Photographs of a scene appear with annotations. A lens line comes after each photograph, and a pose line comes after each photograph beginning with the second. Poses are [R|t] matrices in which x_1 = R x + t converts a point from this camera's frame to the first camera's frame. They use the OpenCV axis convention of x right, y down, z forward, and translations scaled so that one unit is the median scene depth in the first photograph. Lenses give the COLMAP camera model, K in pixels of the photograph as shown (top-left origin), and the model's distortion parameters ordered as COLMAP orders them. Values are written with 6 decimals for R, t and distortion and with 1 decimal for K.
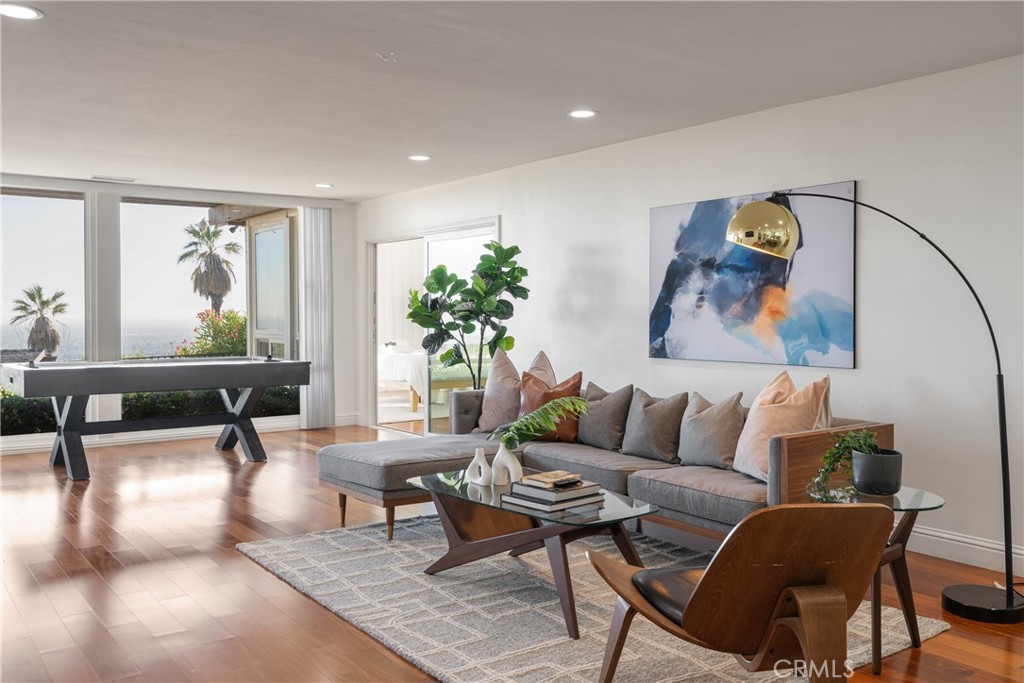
lens RADIAL K [[870.2, 0, 514.3], [0, 870.2, 314.3], [0, 0, 1]] dist [-0.000070, 0.000605]
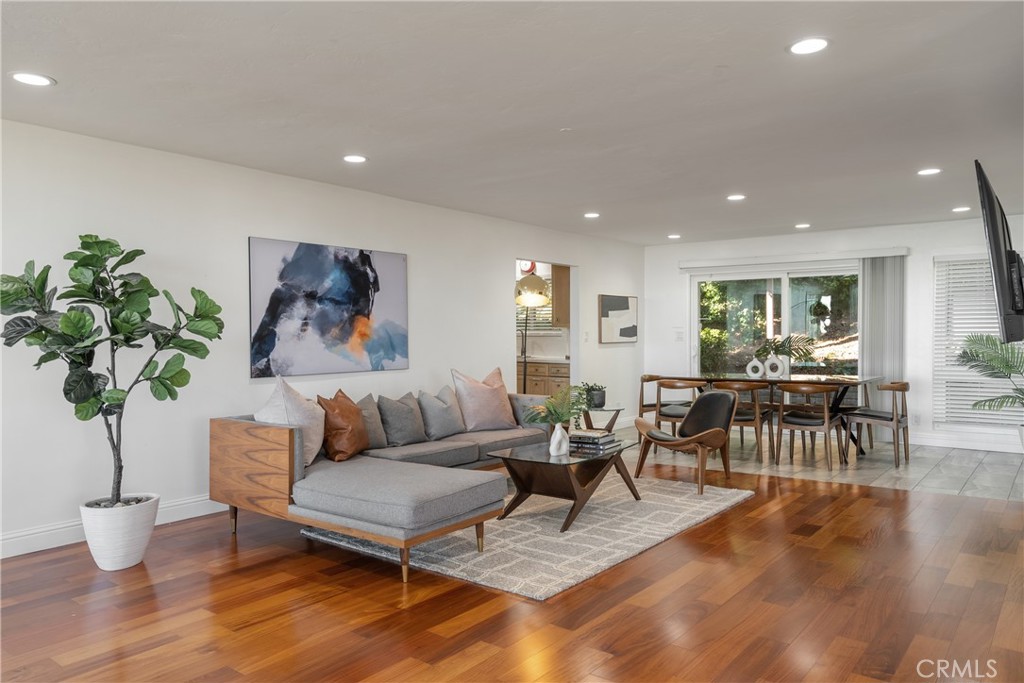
lens RADIAL K [[711.3, 0, 512.0], [0, 711.3, 341.5], [0, 0, 1]] dist [0.006457, 0.001818]
pose [[-0.261872, -0.011380, 0.965036, -0.940518], [0.005199, 0.999899, 0.013202, -0.005679], [-0.965089, 0.008475, -0.261786, 1.136626]]
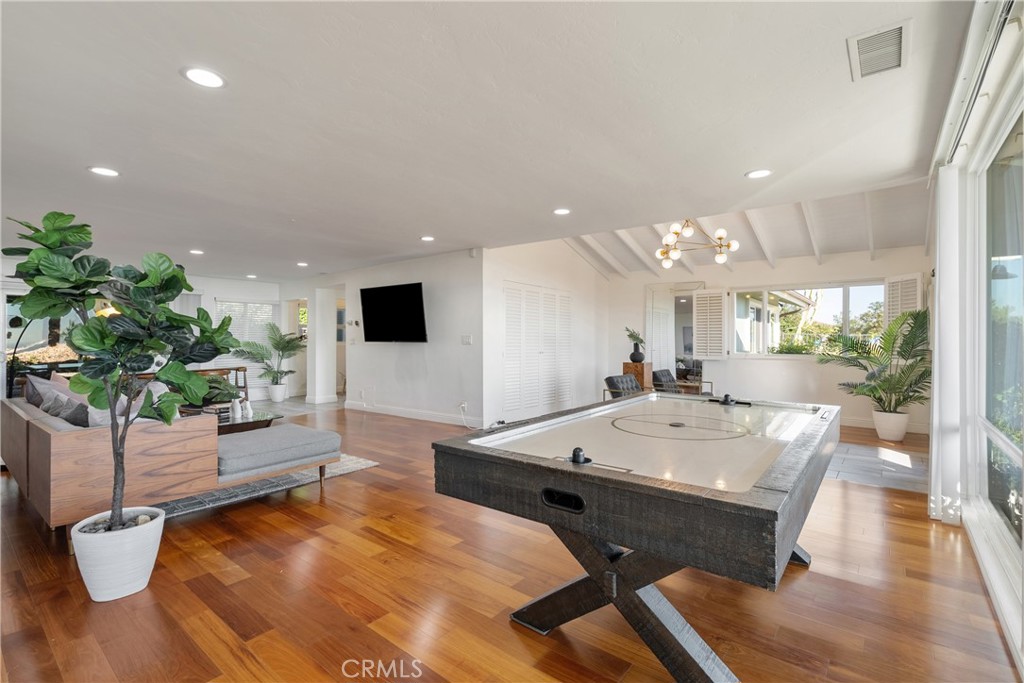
lens RADIAL K [[470.8, 0, 512.0], [0, 470.8, 341.5], [0, 0, 1]] dist [-0.000679, -0.000180]
pose [[-0.969060, 0.004722, -0.246781, -0.325607], [0.003519, 0.999980, 0.005318, -0.001069], [0.246801, 0.004285, -0.969057, 1.911056]]
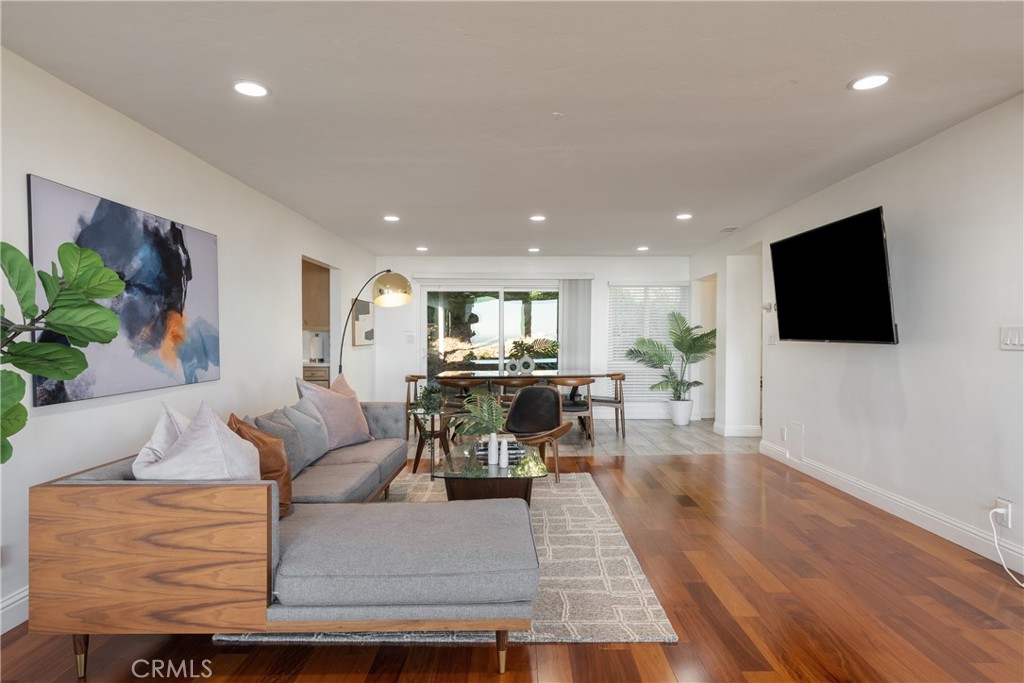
lens RADIAL K [[569.2, 0, 513.3], [0, 569.2, 345.2], [0, 0, 1]] dist [0.003771, 0.001281]
pose [[-0.797885, -0.009529, 0.602734, -0.471739], [0.000978, 0.999853, 0.017101, -0.003372], [-0.602808, 0.014234, -0.797759, 1.387293]]
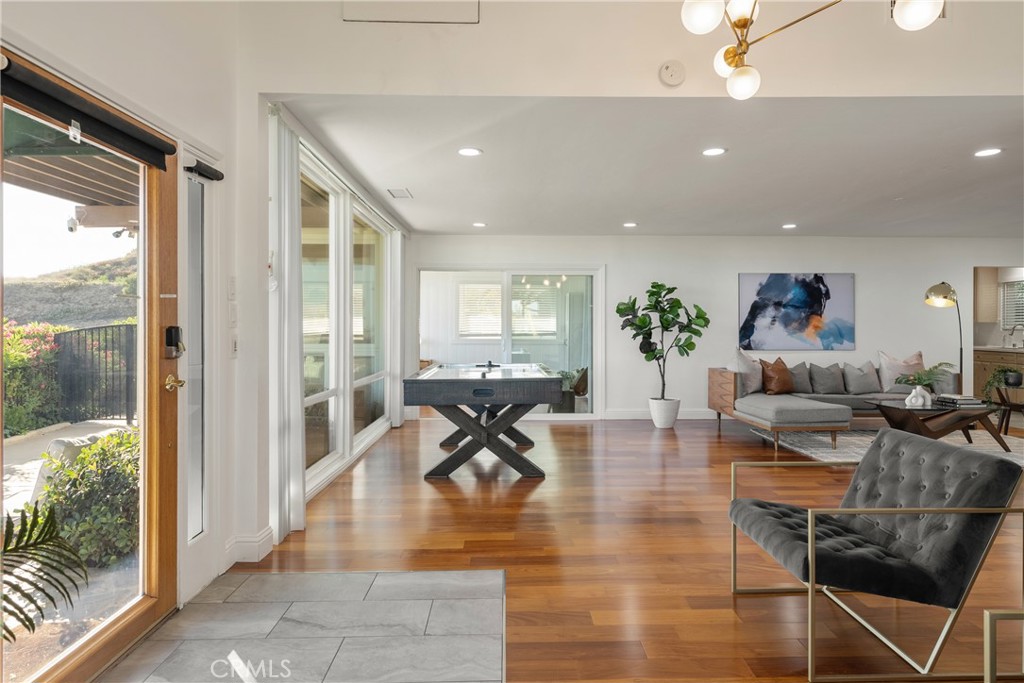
lens RADIAL K [[604.4, 0, 512.6], [0, 604.4, 324.4], [0, 0, 1]] dist [0.003392, 0.000717]
pose [[0.584380, 0.005604, 0.811461, -1.524785], [-0.001181, 0.999981, -0.006056, 0.001560], [-0.811479, 0.002581, 0.584375, 0.767873]]
